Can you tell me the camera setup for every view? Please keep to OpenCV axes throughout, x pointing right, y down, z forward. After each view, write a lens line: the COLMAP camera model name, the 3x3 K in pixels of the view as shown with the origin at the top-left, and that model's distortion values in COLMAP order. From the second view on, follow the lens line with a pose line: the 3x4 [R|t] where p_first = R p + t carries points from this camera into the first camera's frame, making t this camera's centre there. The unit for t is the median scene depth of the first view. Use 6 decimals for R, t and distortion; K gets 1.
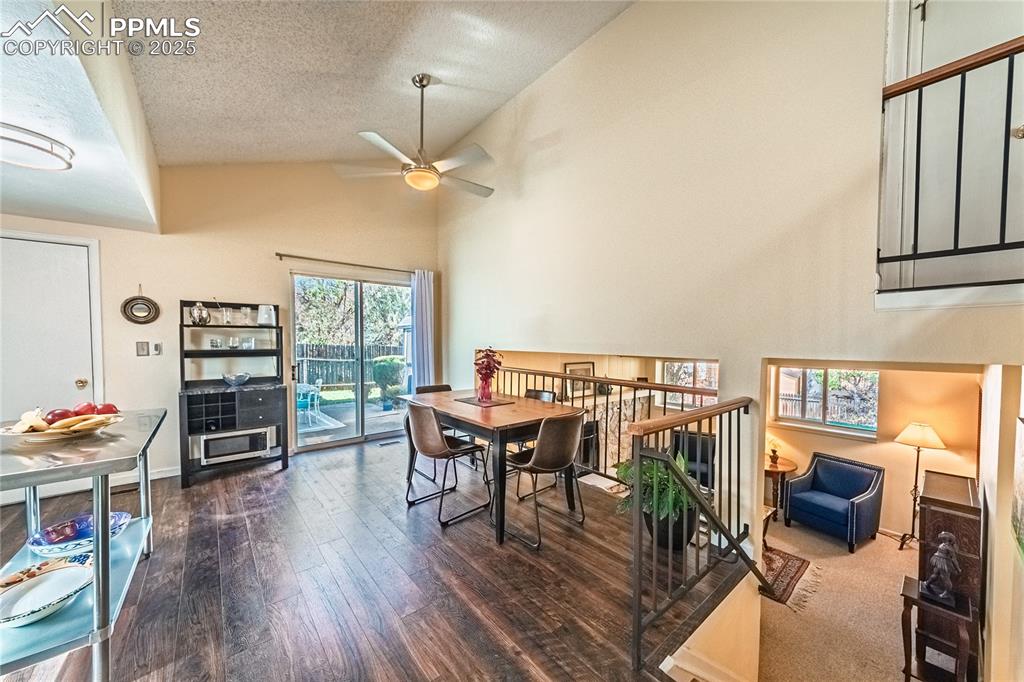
lens RADIAL K [[369.3, 0, 515.2], [0, 369.3, 347.4], [0, 0, 1]] dist [0.000631, 0.000031]
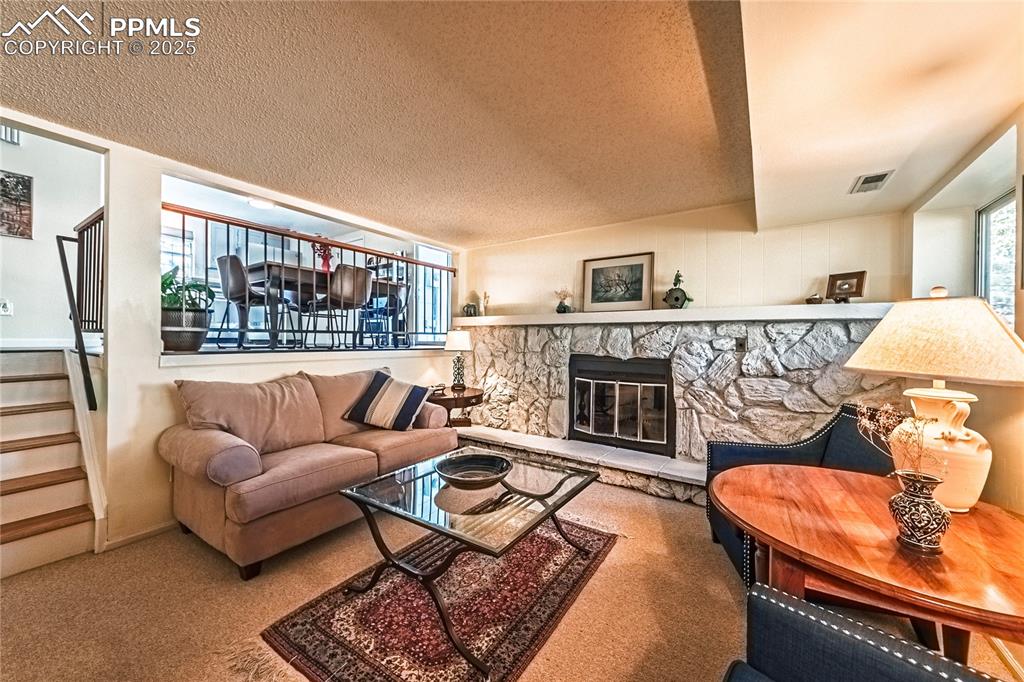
lens RADIAL K [[369.3, 0, 515.2], [0, 369.3, 347.4], [0, 0, 1]] dist [0.000631, 0.000031]
pose [[0.281903, 0.007142, -0.959416, 0.941809], [-0.033304, 0.999443, -0.002346, 0.262171], [0.958865, 0.032613, 0.281984, 0.883979]]
